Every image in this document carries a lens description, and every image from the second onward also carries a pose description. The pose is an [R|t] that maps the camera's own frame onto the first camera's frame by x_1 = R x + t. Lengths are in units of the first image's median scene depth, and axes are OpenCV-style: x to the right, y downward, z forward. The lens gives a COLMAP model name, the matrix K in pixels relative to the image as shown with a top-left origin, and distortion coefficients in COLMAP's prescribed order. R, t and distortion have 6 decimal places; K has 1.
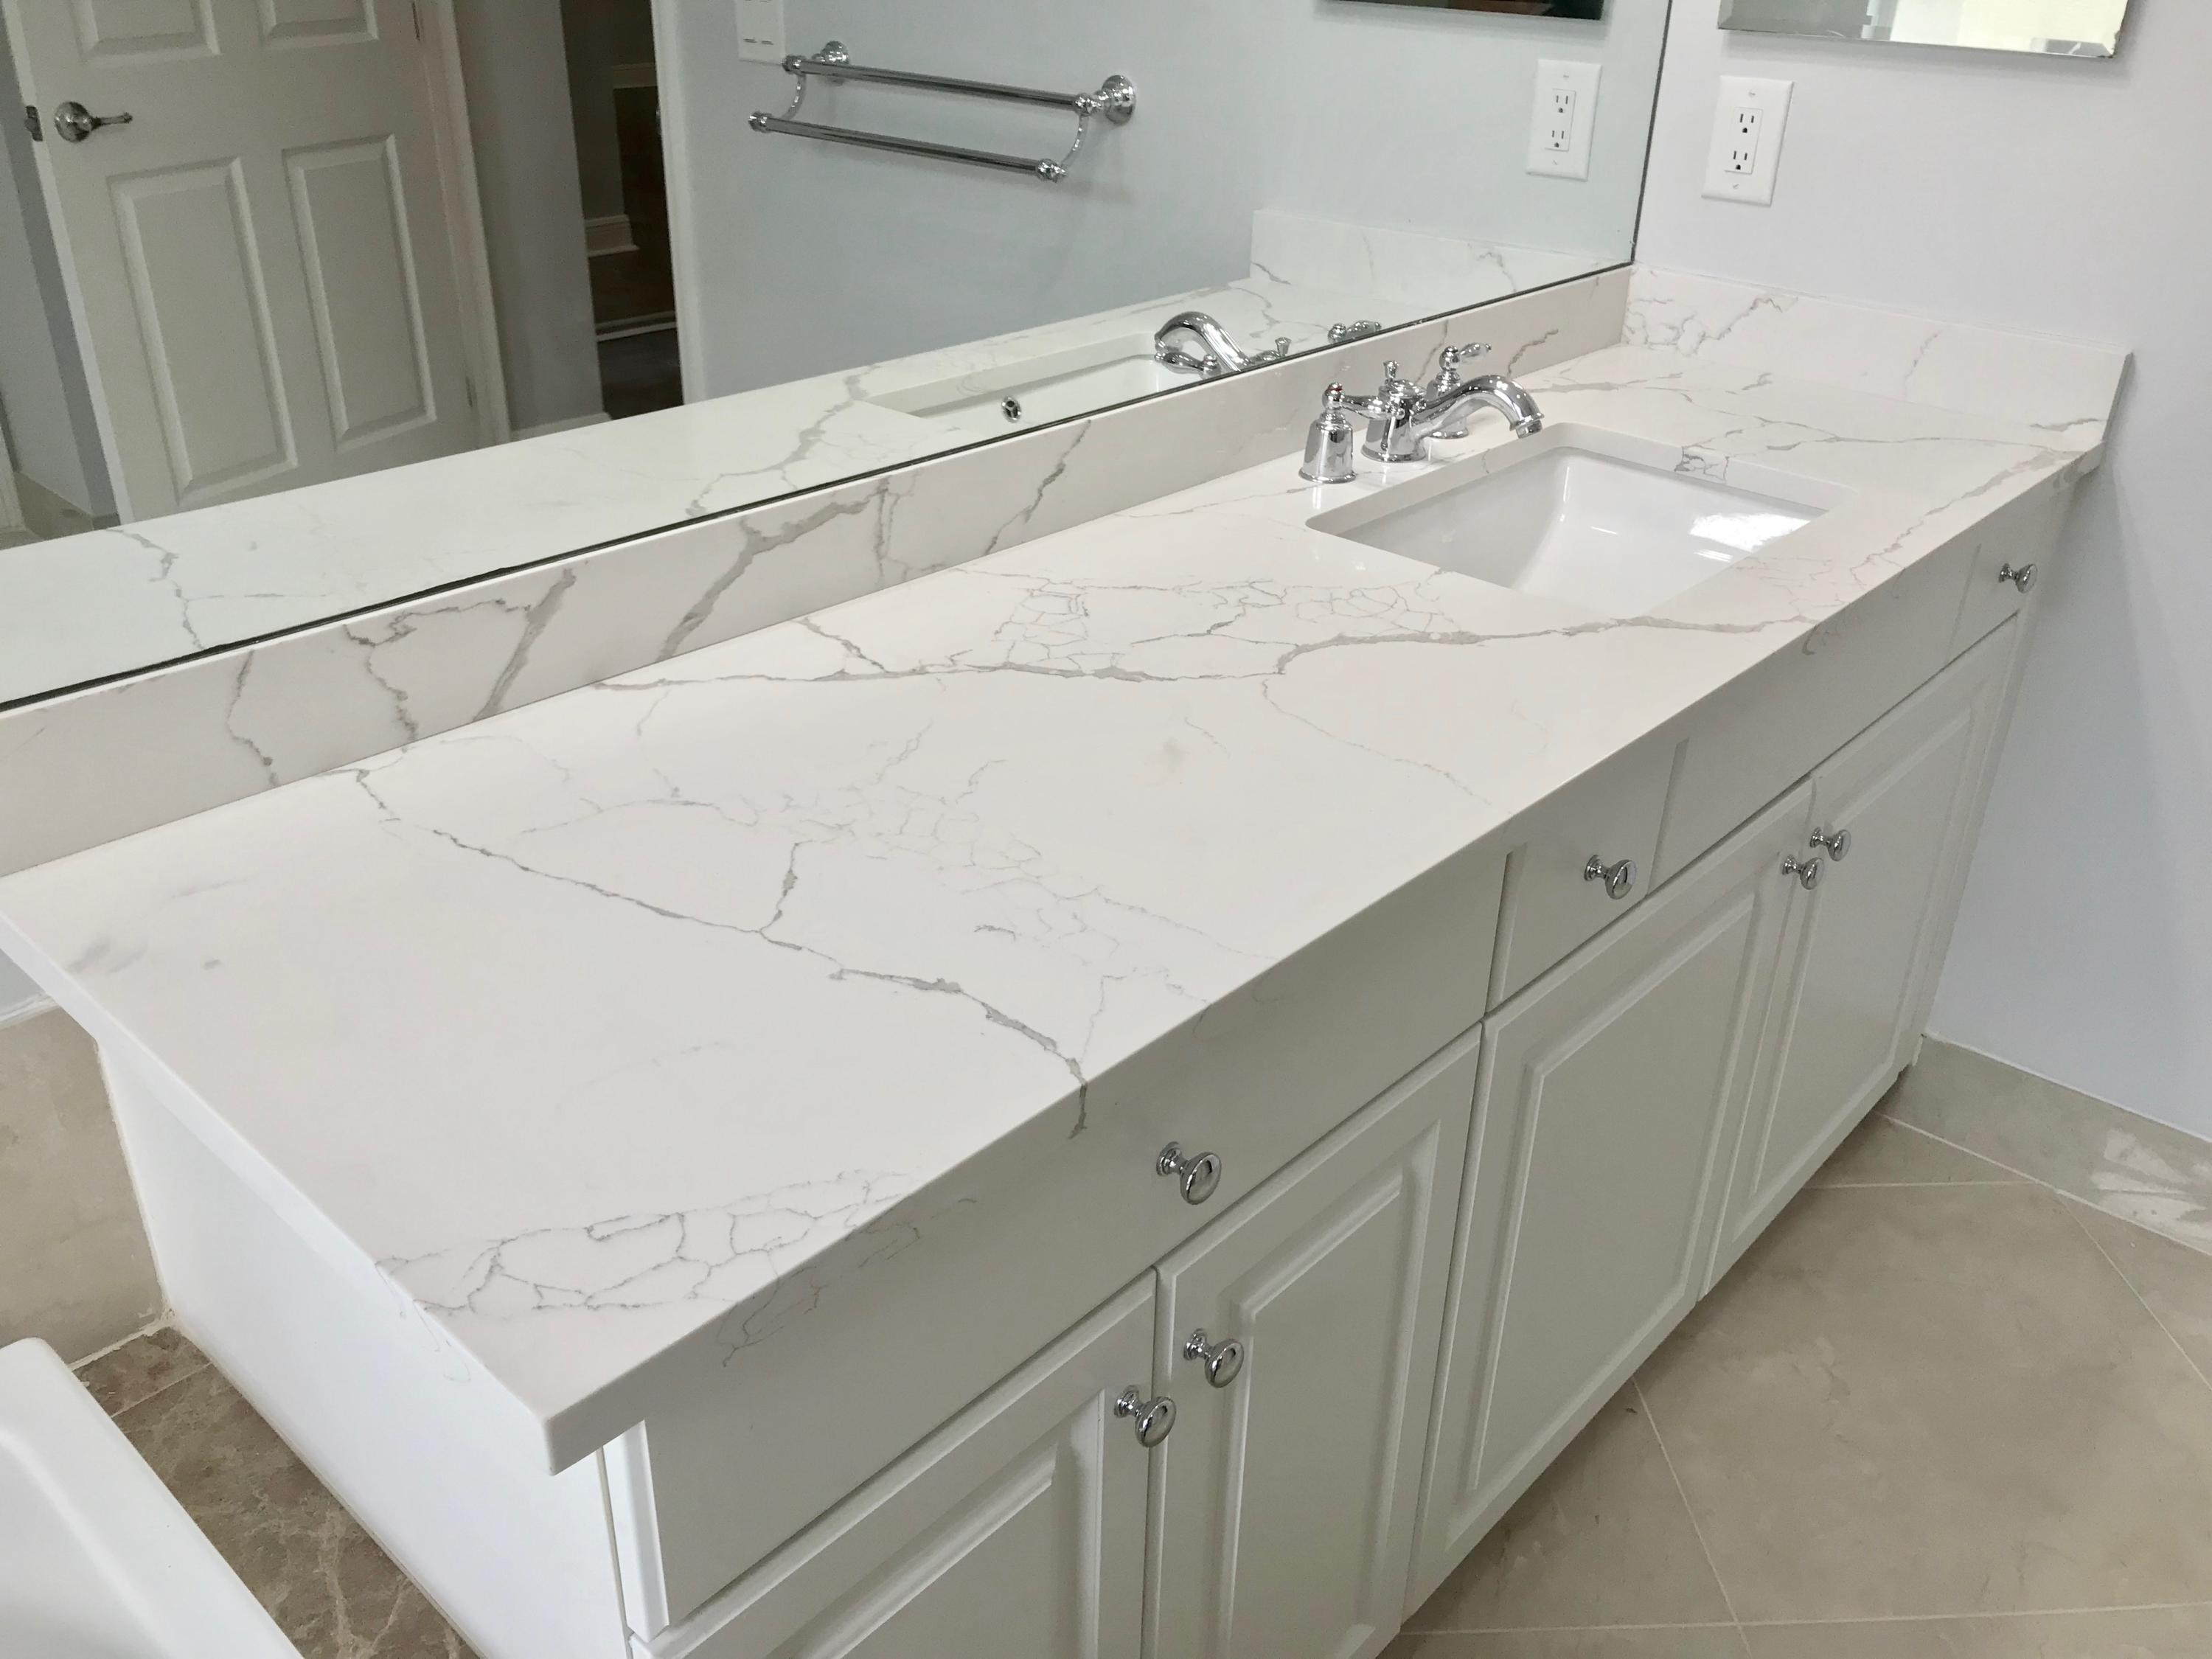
lens RADIAL K [[1809.6, 0, 1110.8], [0, 1809.6, 822.7], [0, 0, 1]] dist [0.027491, -0.010948]
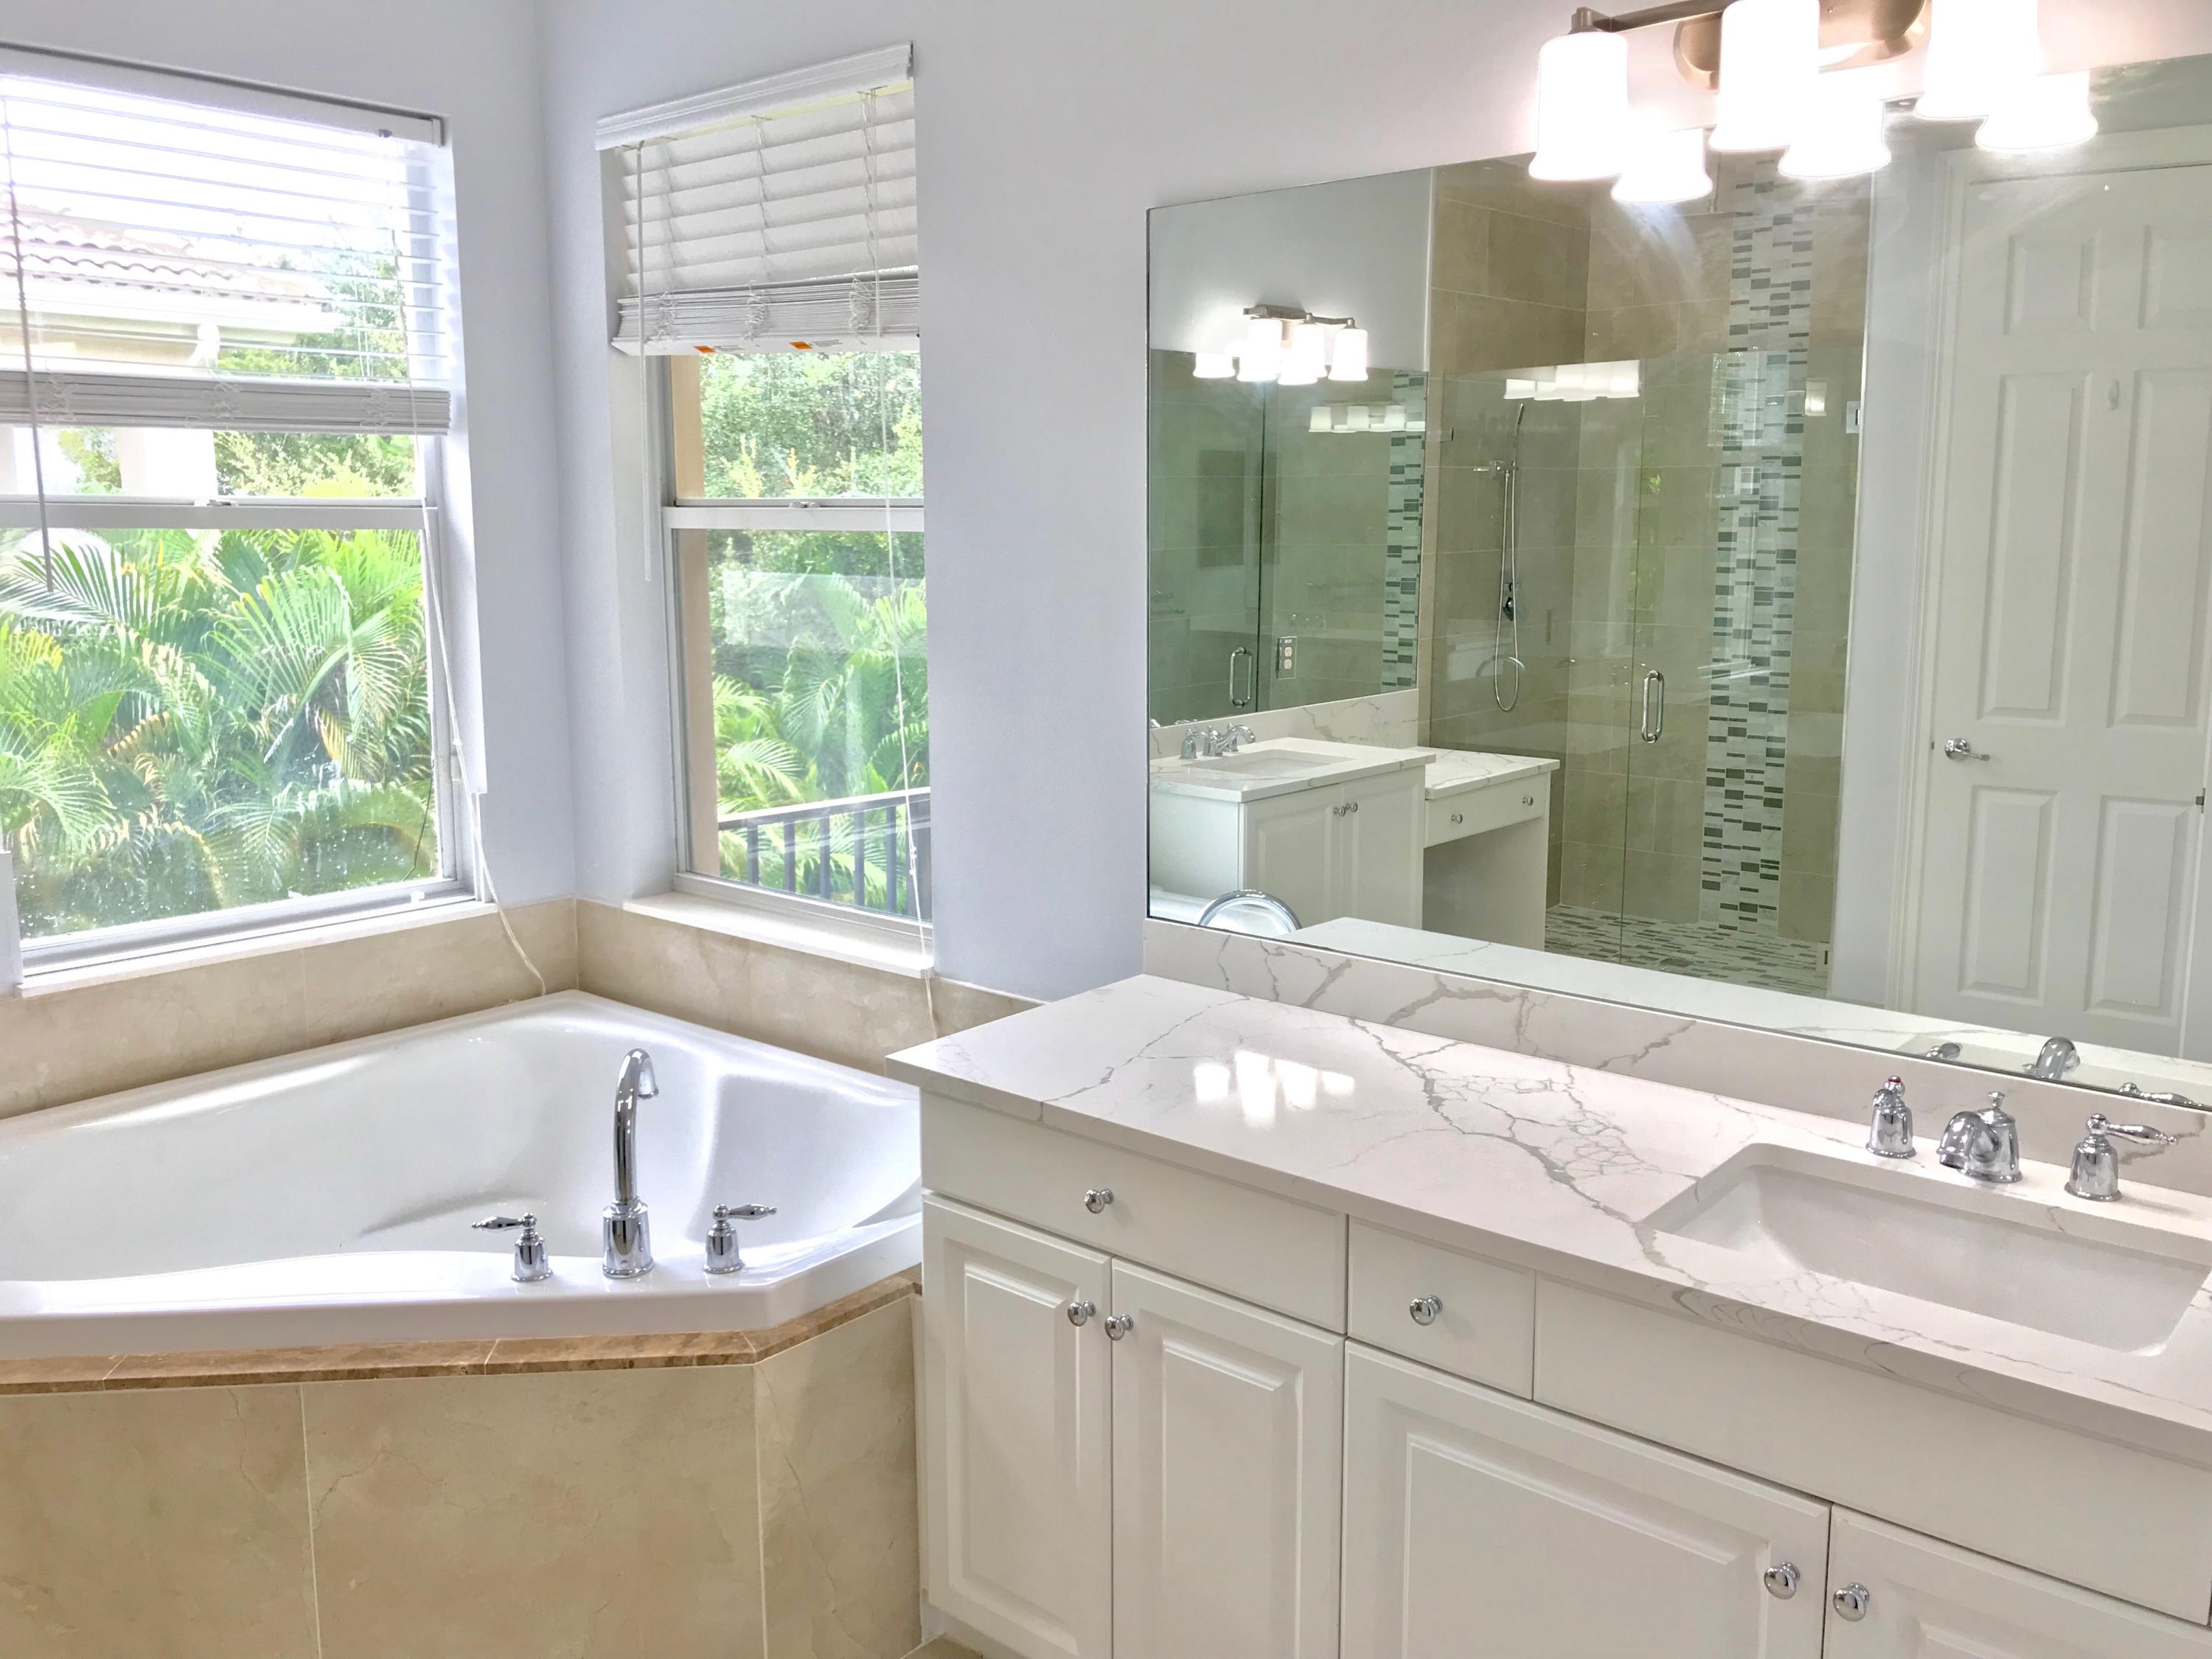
lens RADIAL K [[1809.6, 0, 1110.8], [0, 1809.6, 822.7], [0, 0, 1]] dist [0.027491, -0.010948]
pose [[0.015934, 0.143240, -0.989560, 1.650462], [-0.460898, 0.879321, 0.119862, -0.373671], [0.887310, 0.454177, 0.080030, 0.447576]]
